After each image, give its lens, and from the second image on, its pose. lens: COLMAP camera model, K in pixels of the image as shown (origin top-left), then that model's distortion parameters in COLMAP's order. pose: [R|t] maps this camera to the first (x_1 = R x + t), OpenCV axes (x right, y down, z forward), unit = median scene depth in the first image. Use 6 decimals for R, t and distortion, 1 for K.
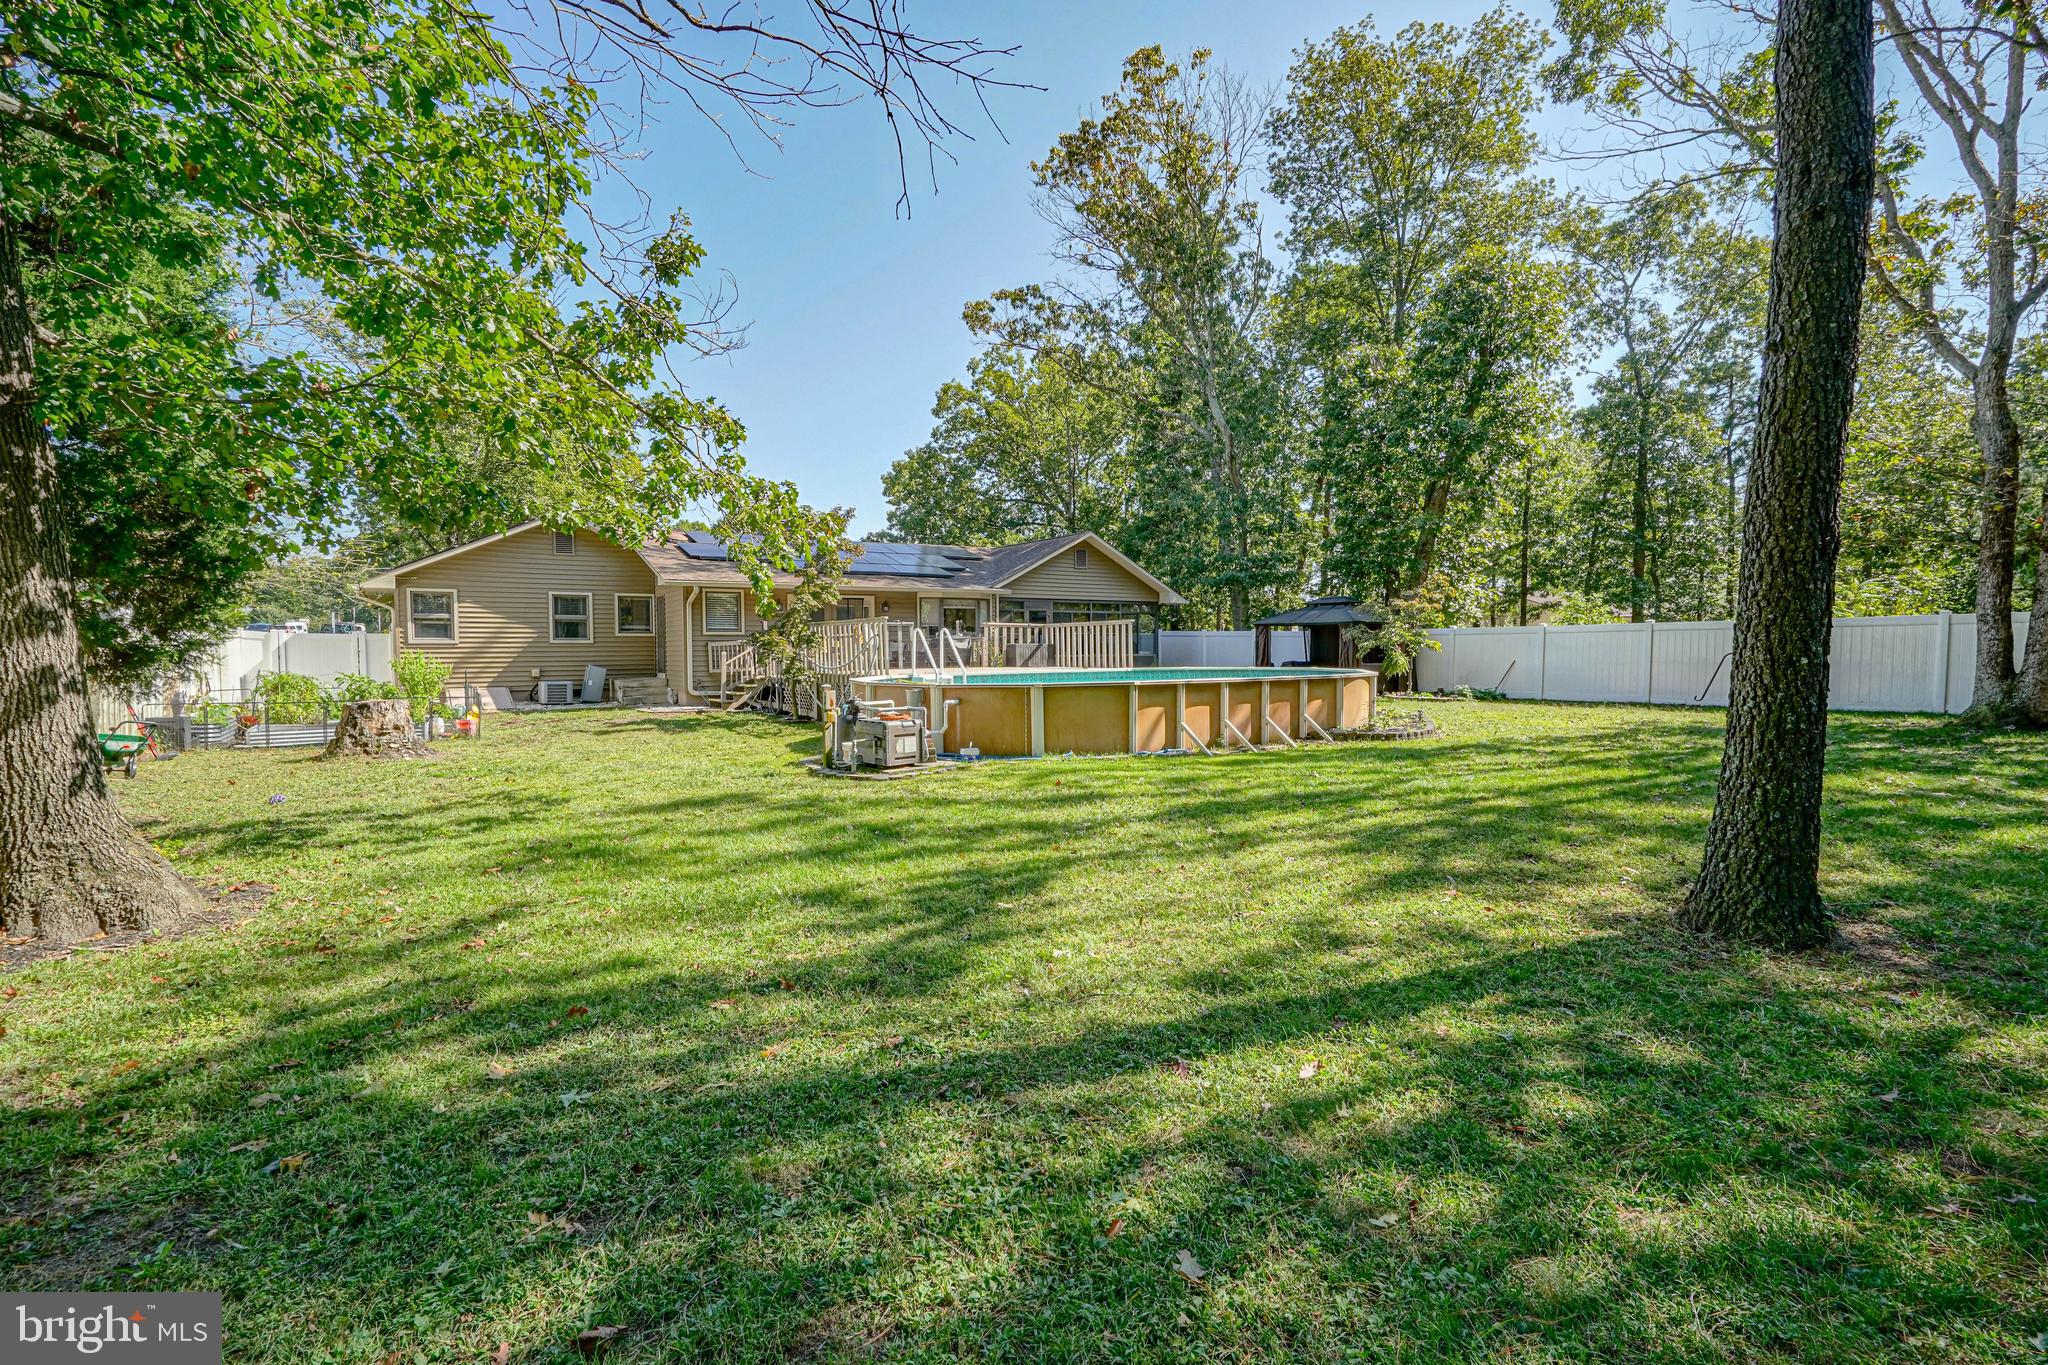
lens RADIAL K [[964.7, 0, 1023.0], [0, 964.7, 673.9], [0, 0, 1]] dist [0.002190, 0.003441]
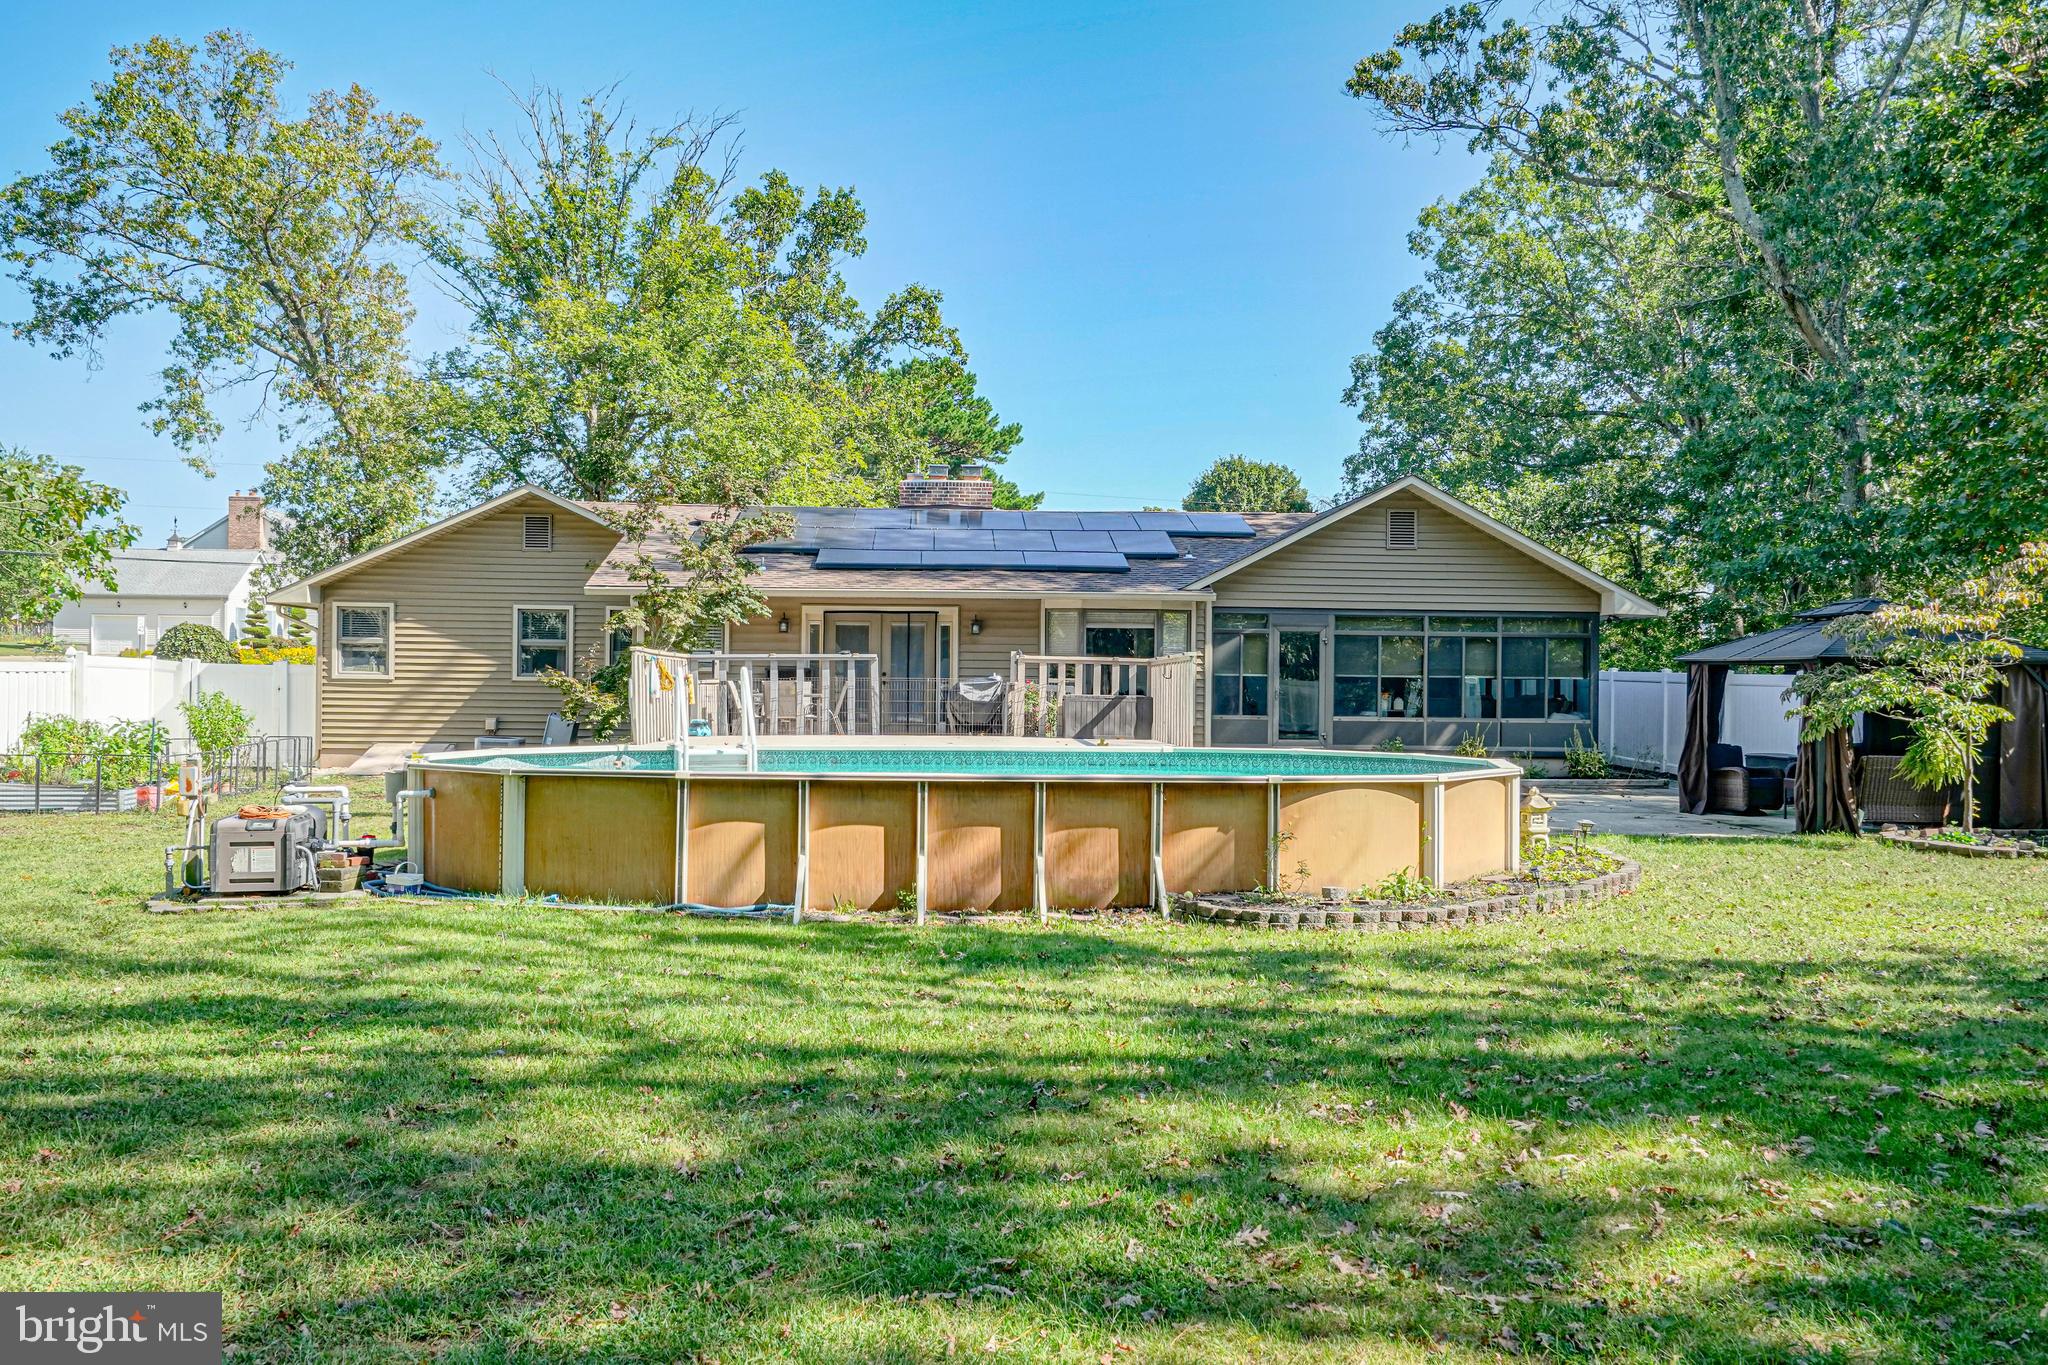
lens RADIAL K [[1690.9, 0, 1023.8], [0, 1690.9, 682.7], [0, 0, 1]] dist [0.005715, 0.001075]
pose [[0.859110, 0.016001, -0.511541, 0.456420], [-0.031294, 0.999283, -0.021301, -0.017024], [0.510833, 0.034308, 0.858995, 0.169141]]
